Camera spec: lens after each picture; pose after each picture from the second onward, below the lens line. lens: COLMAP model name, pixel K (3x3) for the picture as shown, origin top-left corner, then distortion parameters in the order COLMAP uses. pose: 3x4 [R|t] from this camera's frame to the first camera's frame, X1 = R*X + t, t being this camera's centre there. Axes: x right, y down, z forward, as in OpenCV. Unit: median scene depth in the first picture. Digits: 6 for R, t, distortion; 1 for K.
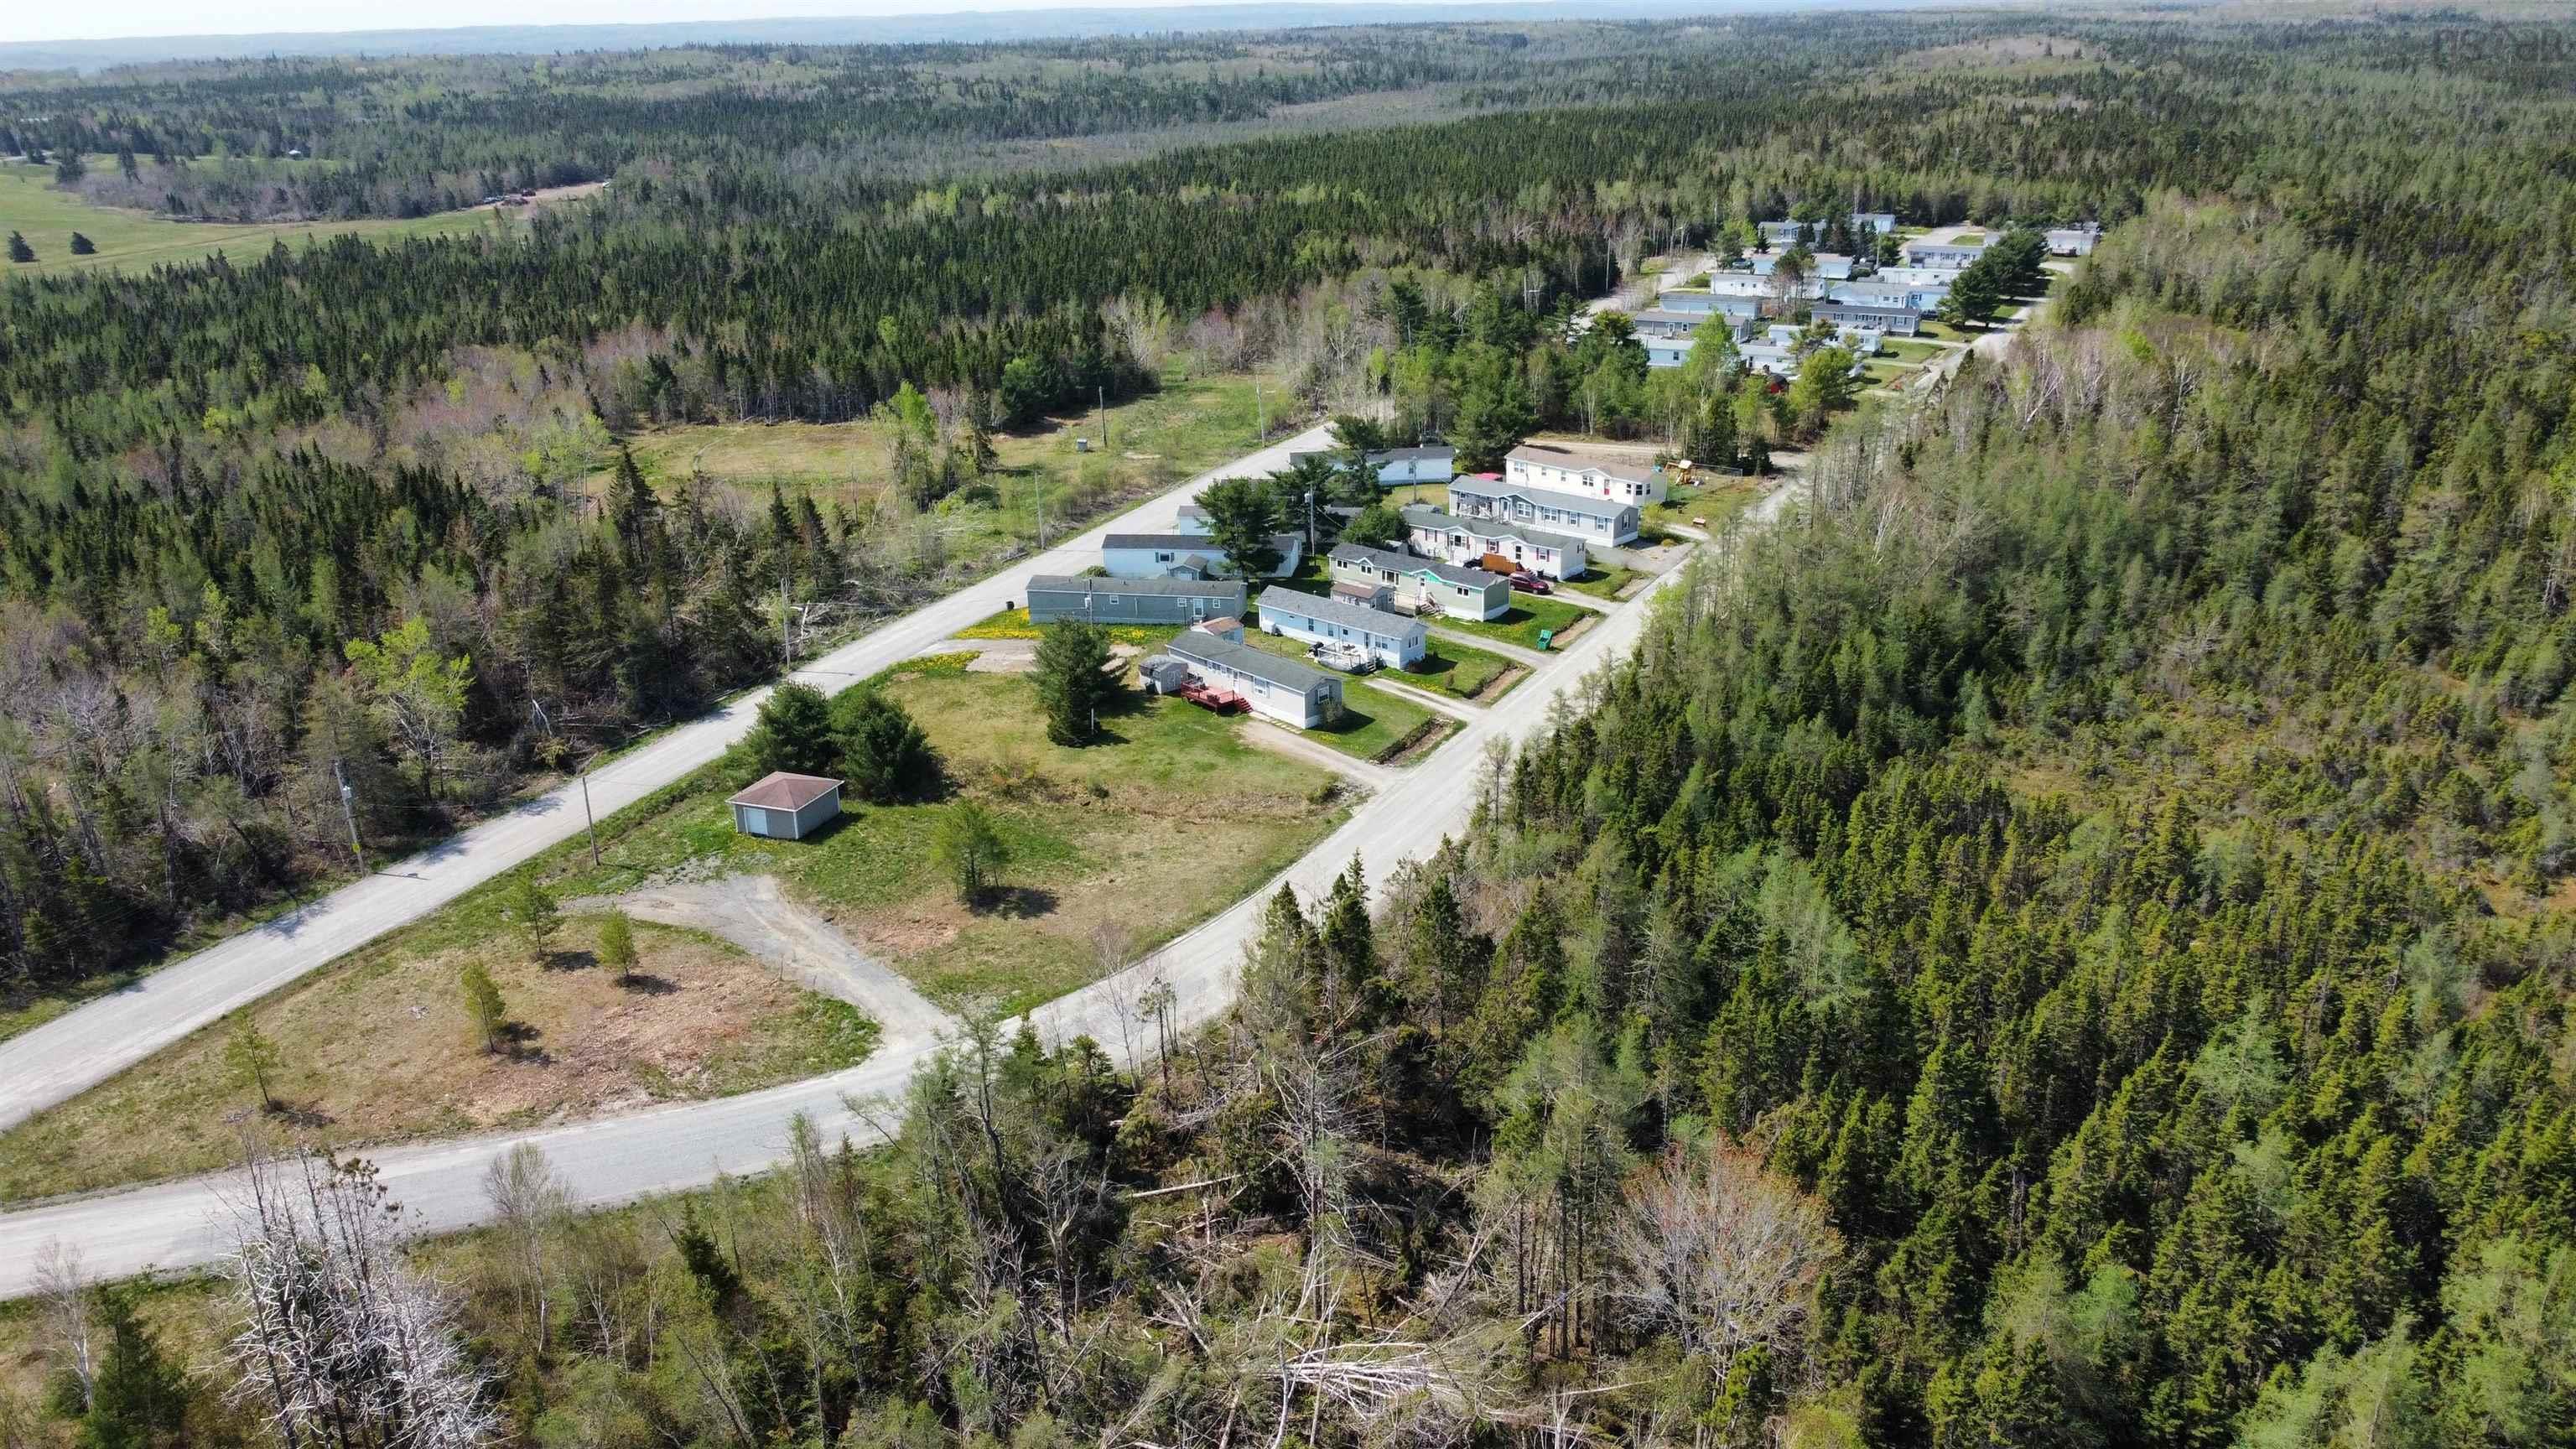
lens RADIAL K [[1972.8, 0, 1288.0], [0, 1972.8, 724.5], [0, 0, 1]] dist [-0.002559, -0.007271]
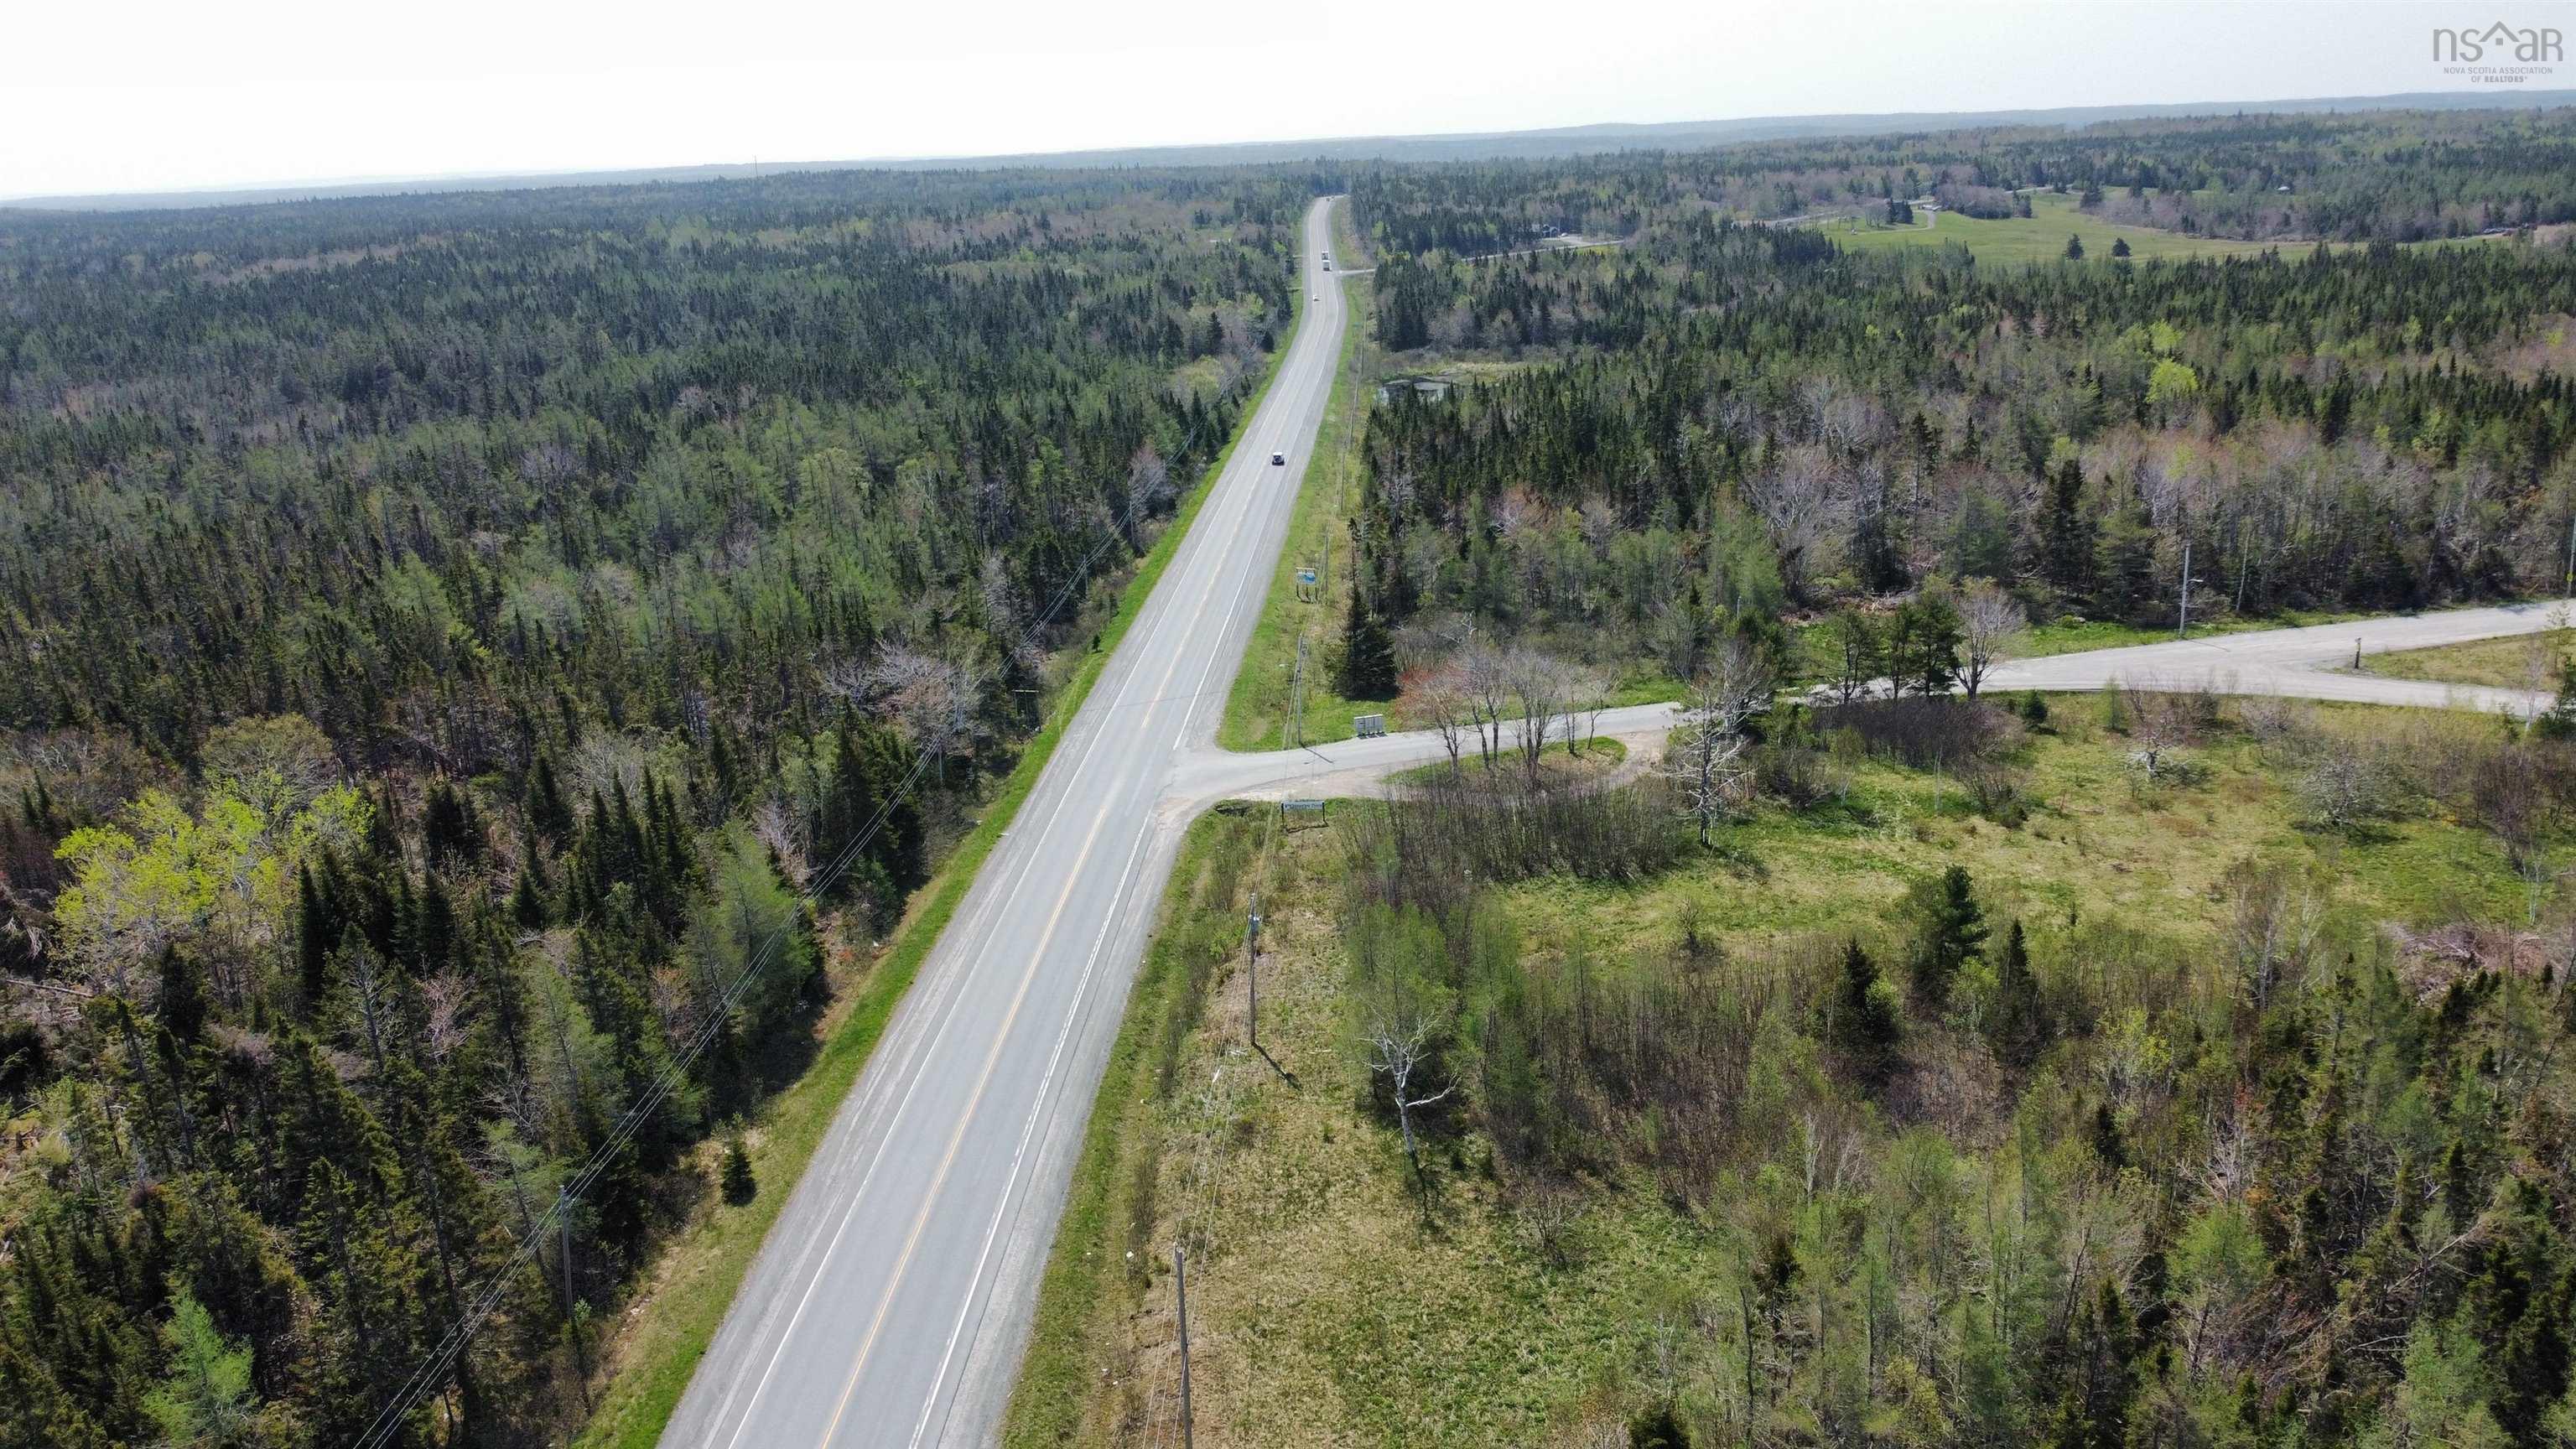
lens RADIAL K [[1972.8, 0, 1288.0], [0, 1972.8, 724.5], [0, 0, 1]] dist [-0.002559, -0.007271]
pose [[0.648793, 0.216307, -0.729574, -0.021130], [-0.240019, 0.967978, 0.073546, 0.202756], [0.722121, 0.127395, 0.679935, -0.416155]]
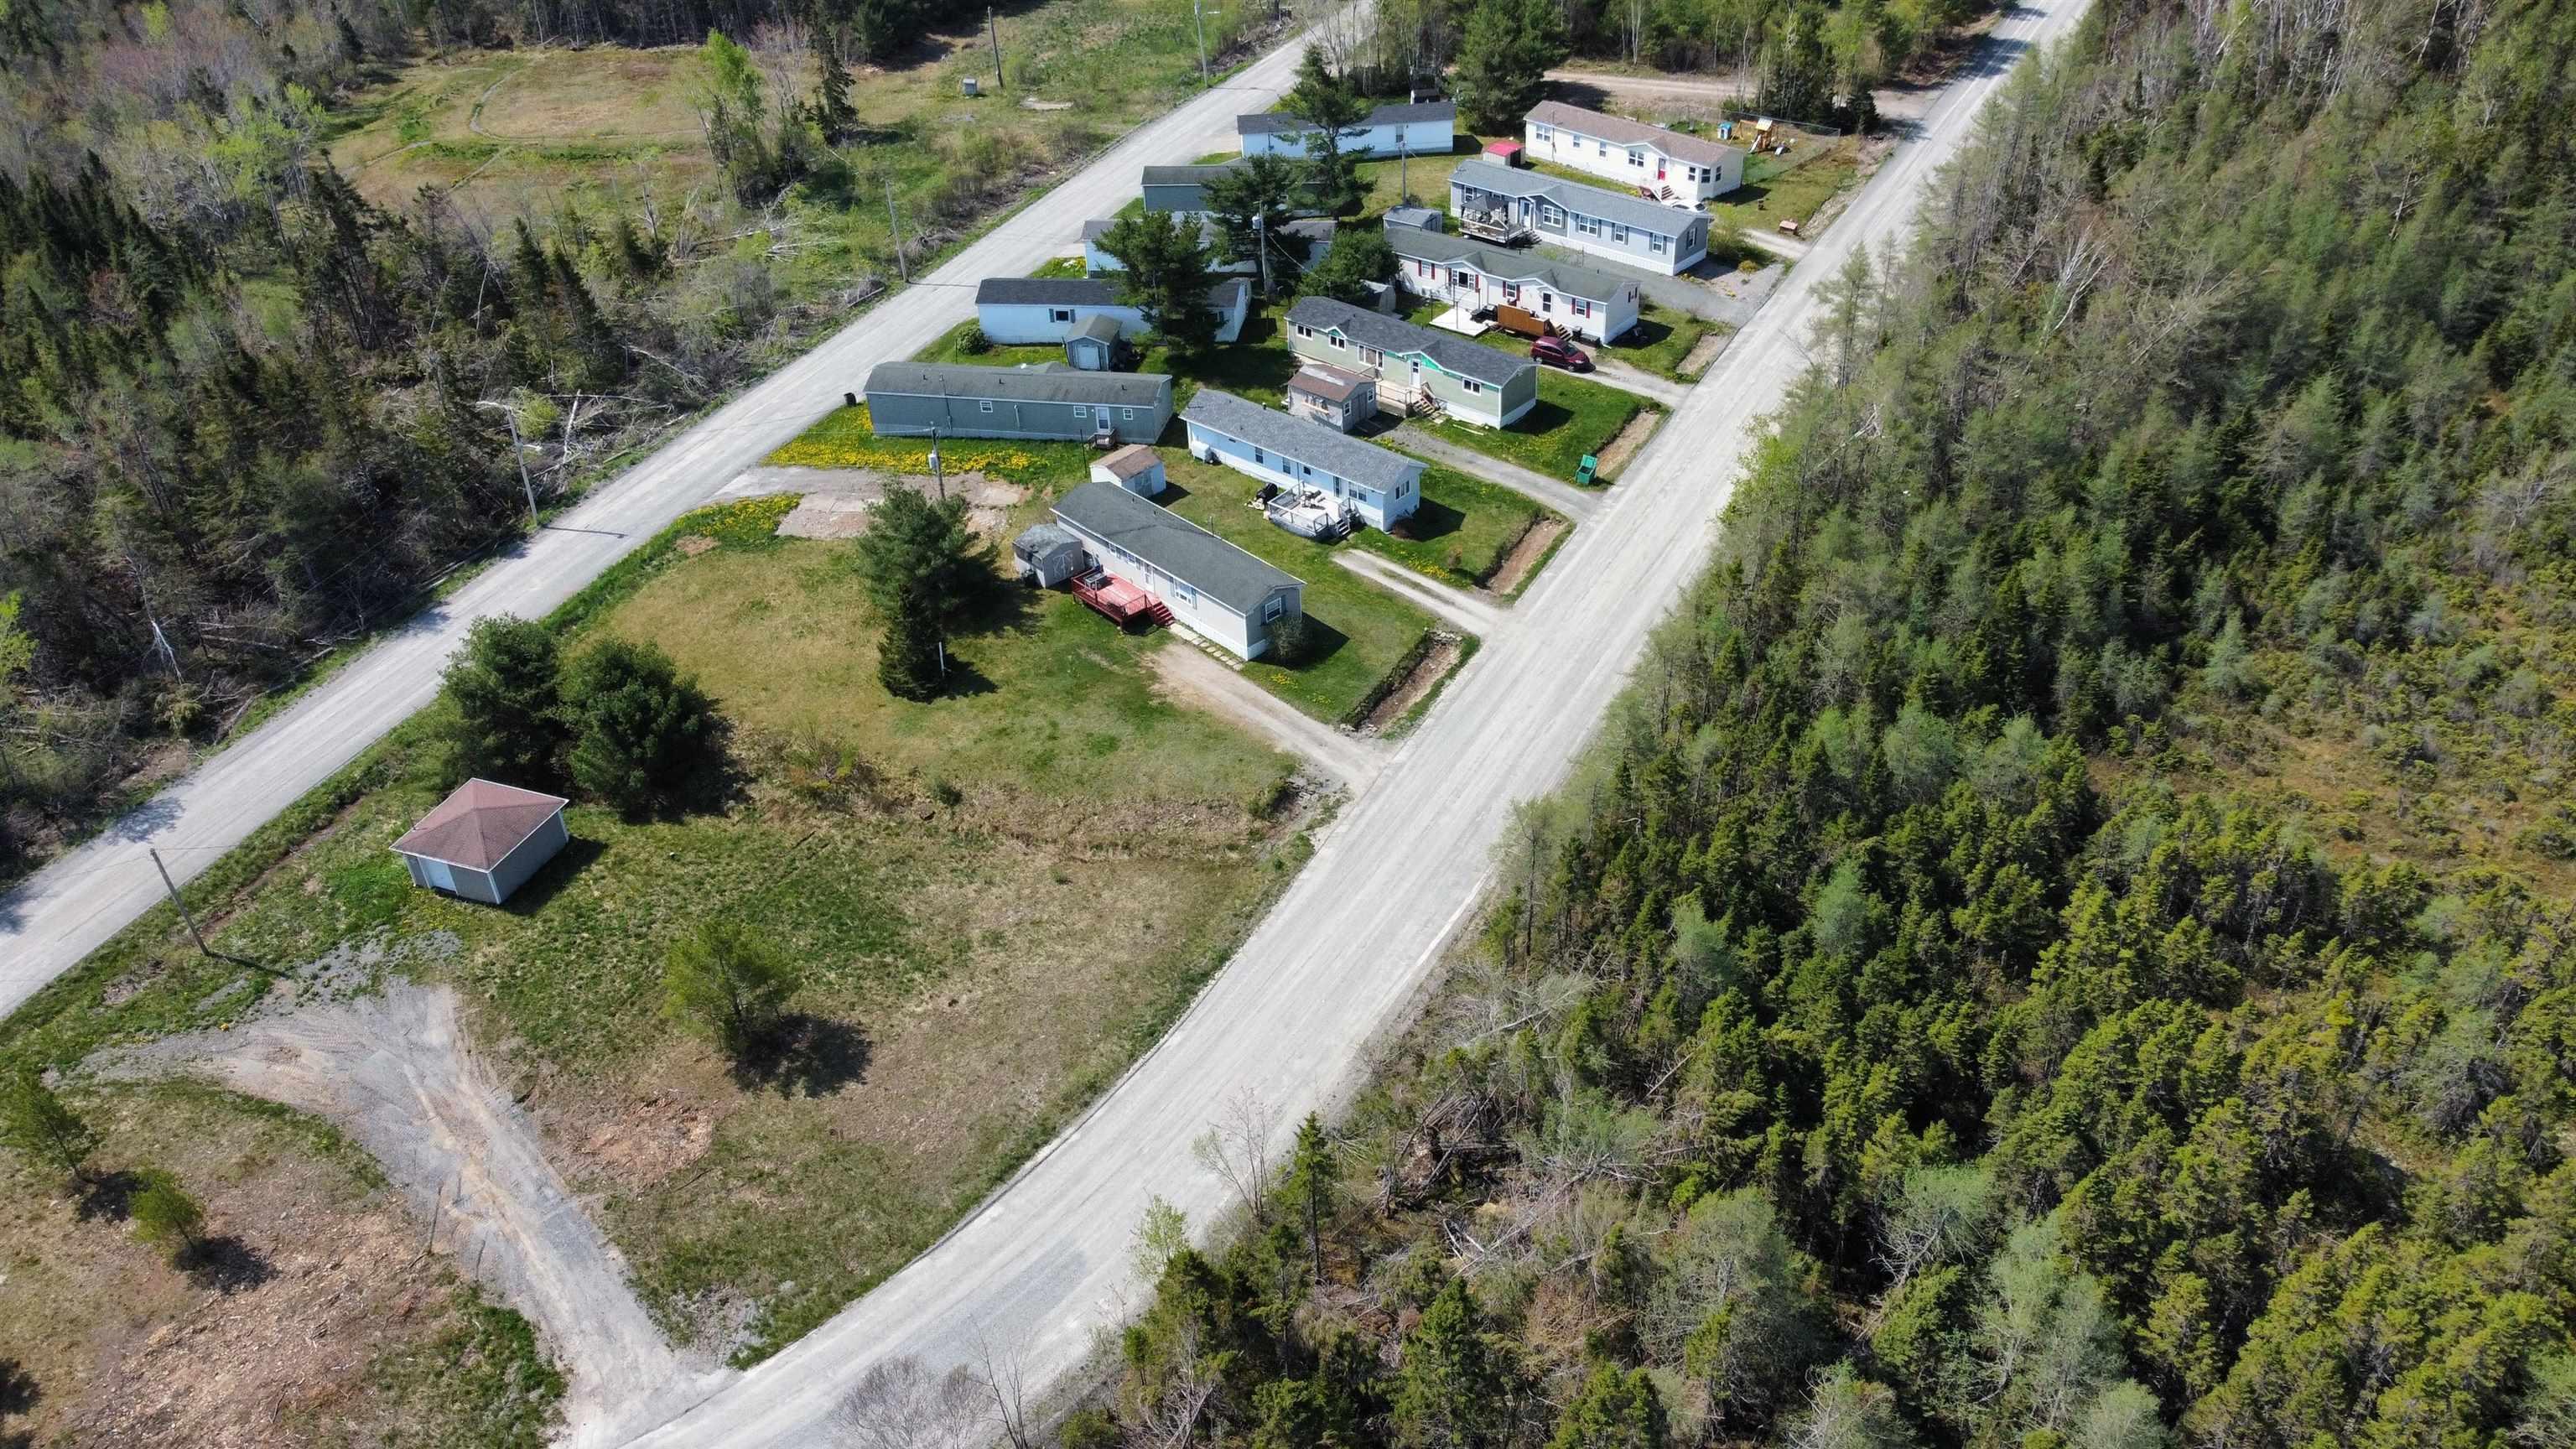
lens RADIAL K [[1972.8, 0, 1288.0], [0, 1972.8, 724.5], [0, 0, 1]] dist [-0.002559, -0.007271]
pose [[0.999760, -0.021892, 0.000619, 0.018806], [0.021038, 0.967827, 0.250737, -0.129590], [-0.006089, -0.250664, 0.968055, 0.276455]]
